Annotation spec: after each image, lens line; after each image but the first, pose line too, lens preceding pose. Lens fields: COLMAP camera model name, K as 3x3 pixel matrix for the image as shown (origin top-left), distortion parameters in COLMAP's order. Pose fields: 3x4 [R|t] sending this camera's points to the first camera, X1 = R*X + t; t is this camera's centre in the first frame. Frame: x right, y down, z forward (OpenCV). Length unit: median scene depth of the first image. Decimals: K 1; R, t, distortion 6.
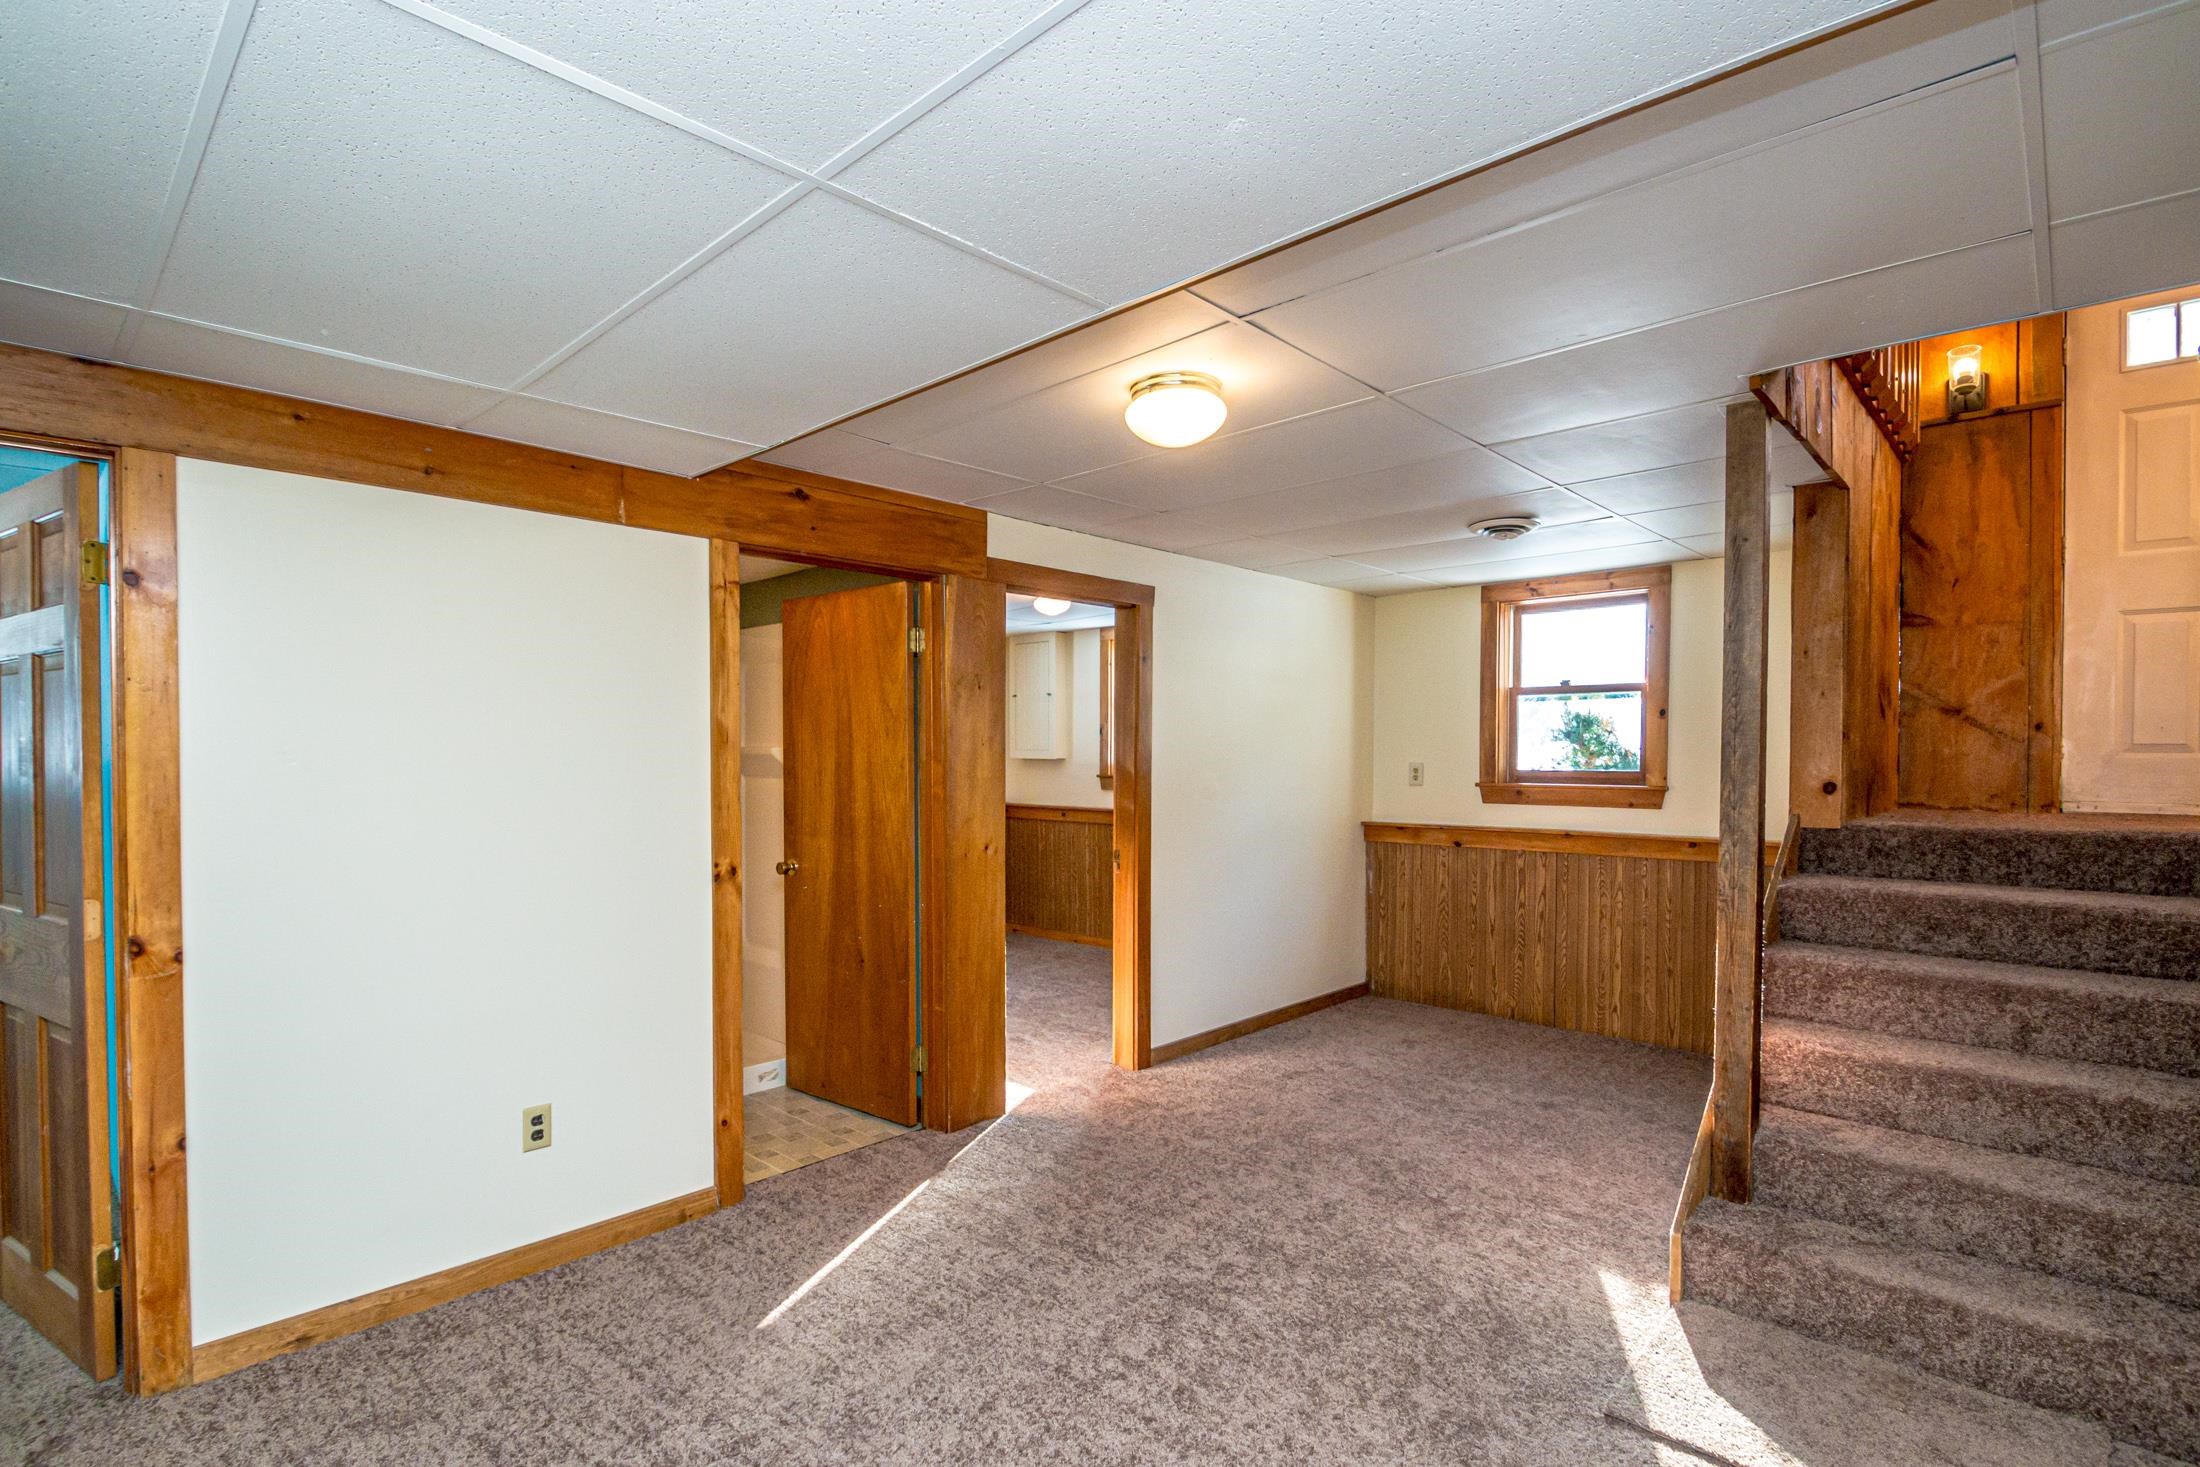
lens RADIAL K [[1056.0, 0, 1093.0], [0, 1056.0, 775.1], [0, 0, 1]] dist [-0.000326, -0.000202]
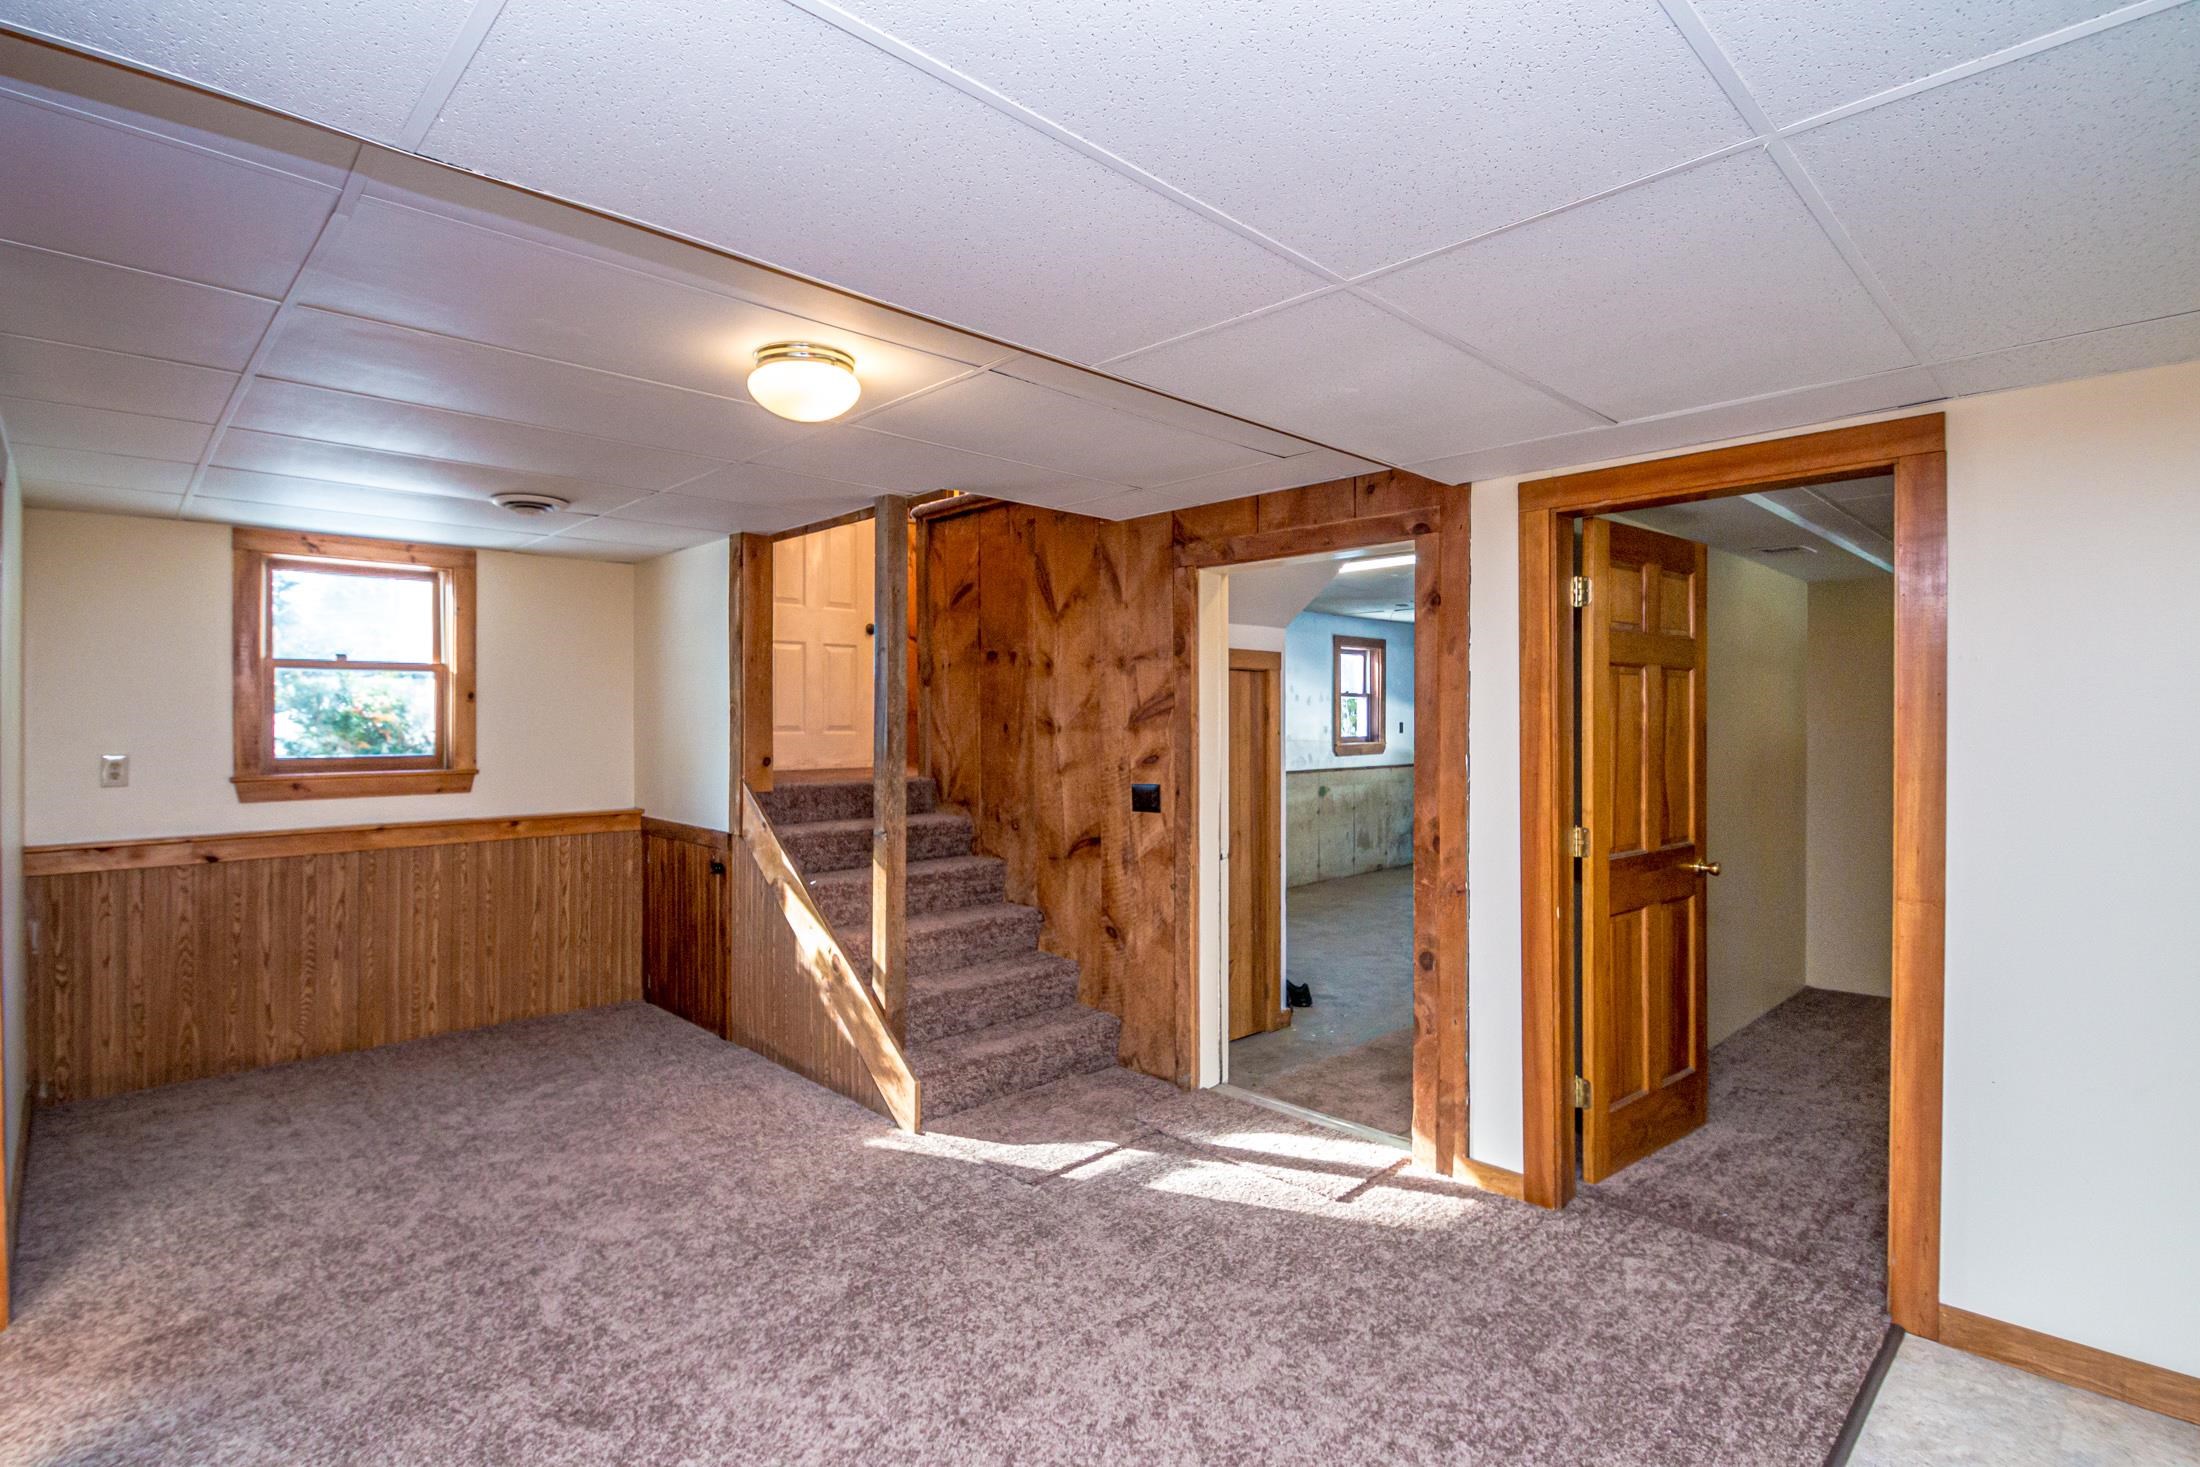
lens RADIAL K [[1049.9, 0, 1100.0], [0, 1049.9, 733.5], [0, 0, 1]] dist [0.000172, 0.000447]
pose [[0.035576, -0.010935, 0.999307, -0.431376], [0.025967, 0.999613, 0.010014, -0.017787], [-0.999030, 0.025592, 0.035846, 0.366594]]
